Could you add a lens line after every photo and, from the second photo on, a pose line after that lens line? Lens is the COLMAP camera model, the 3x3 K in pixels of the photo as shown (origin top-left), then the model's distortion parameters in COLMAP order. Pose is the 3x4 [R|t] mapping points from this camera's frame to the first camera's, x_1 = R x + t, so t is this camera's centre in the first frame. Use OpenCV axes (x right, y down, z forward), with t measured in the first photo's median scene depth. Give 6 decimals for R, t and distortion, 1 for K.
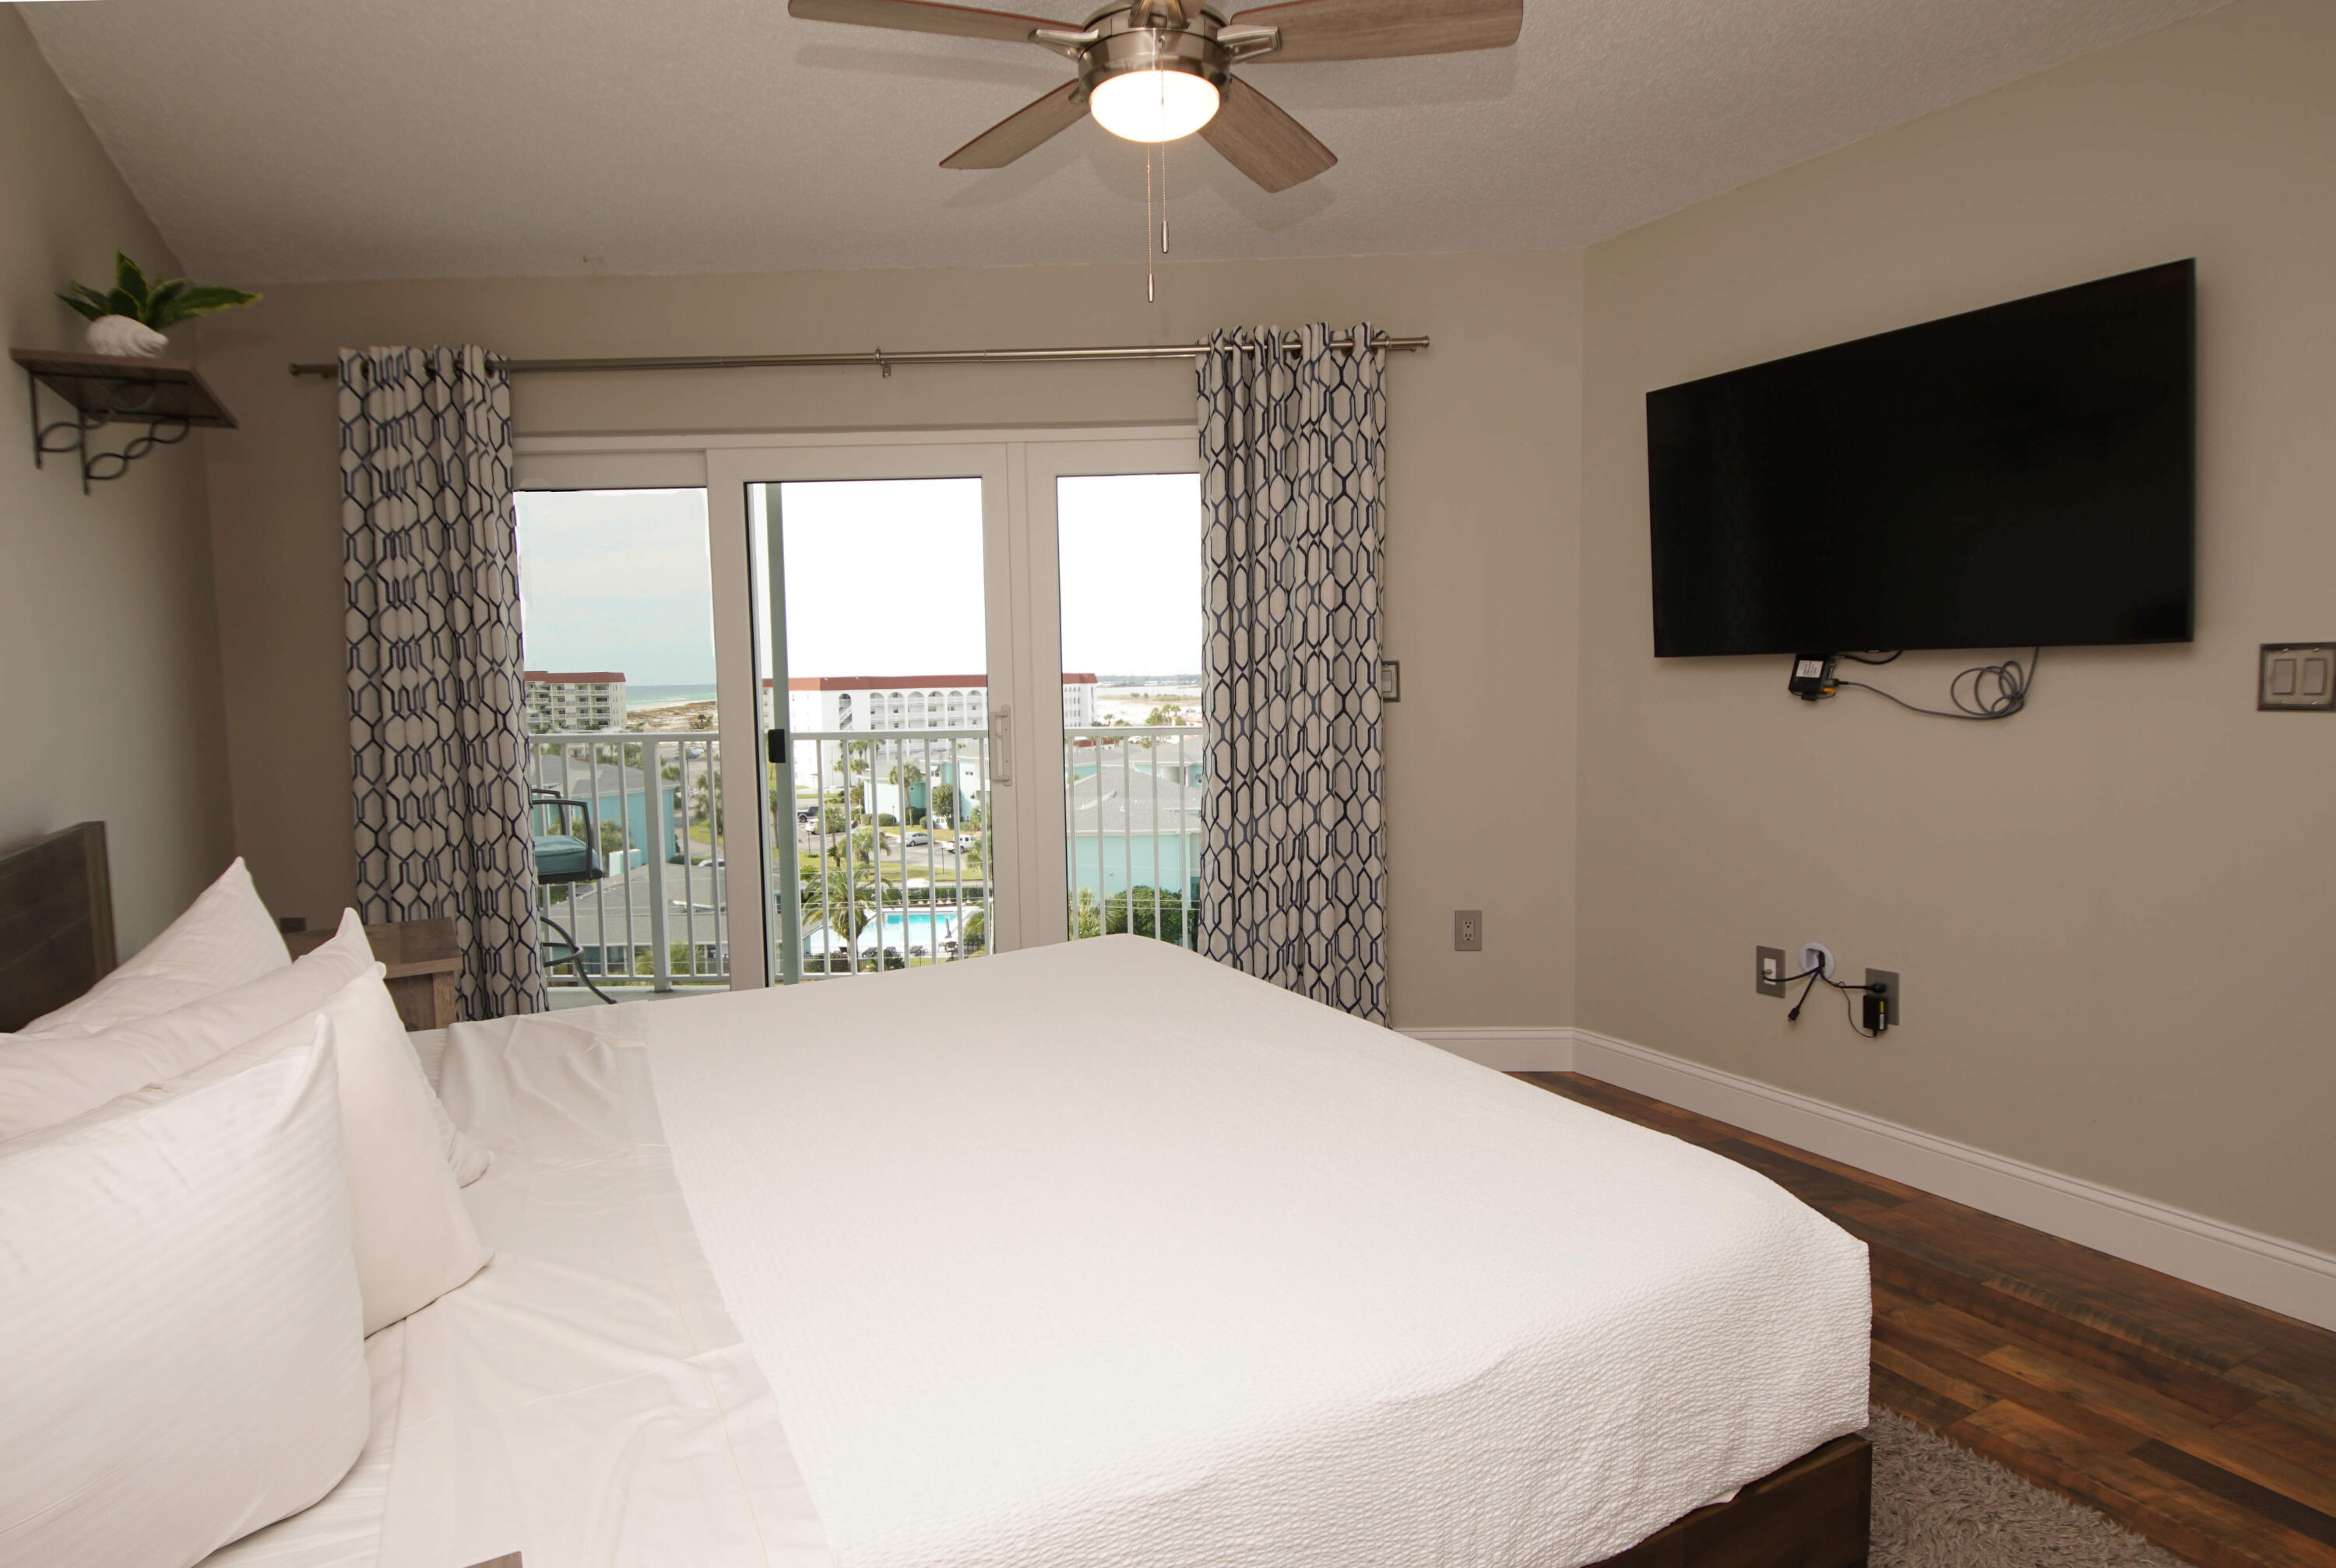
lens RADIAL K [[1264.9, 0, 1165.9], [0, 1264.9, 792.6], [0, 0, 1]] dist [0.030693, -0.032329]
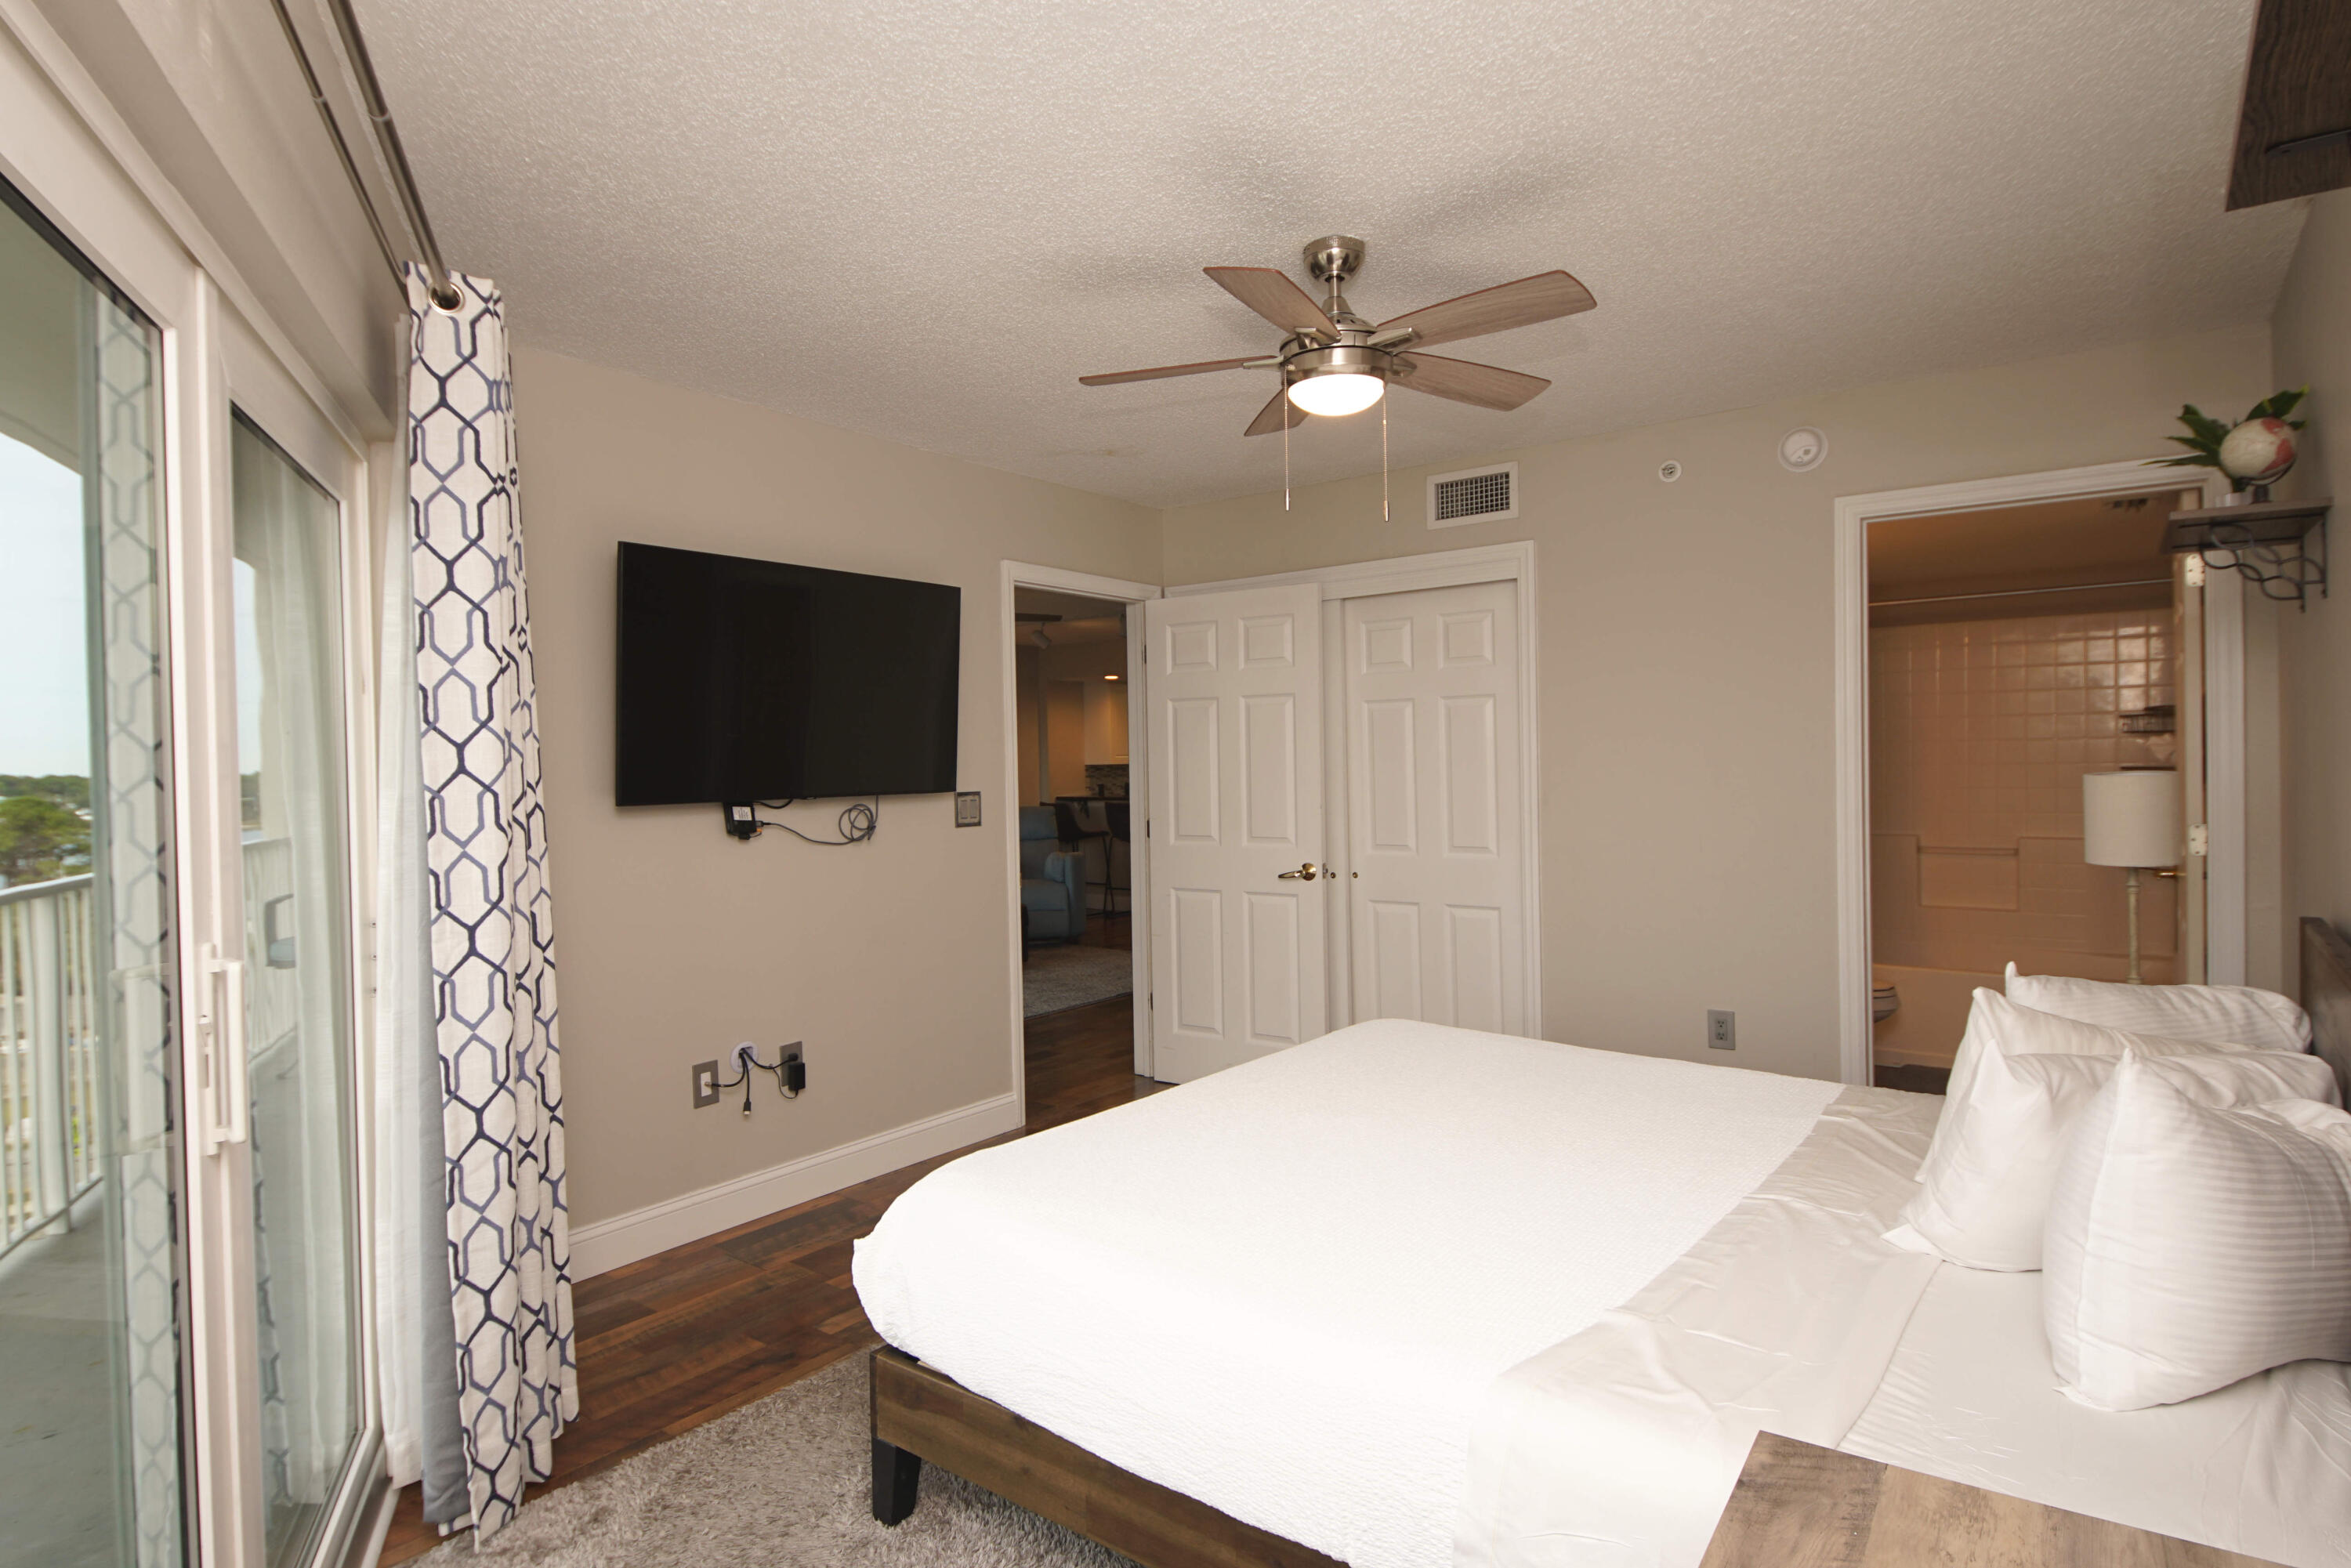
lens RADIAL K [[1273.1, 0, 1180.0], [0, 1273.1, 773.9], [0, 0, 1]] dist [0.030693, -0.032329]
pose [[-0.408815, -0.006029, 0.912597, -0.755521], [0.097887, 0.993920, 0.050417, -0.153601], [-0.907352, 0.109943, -0.405739, 1.104974]]
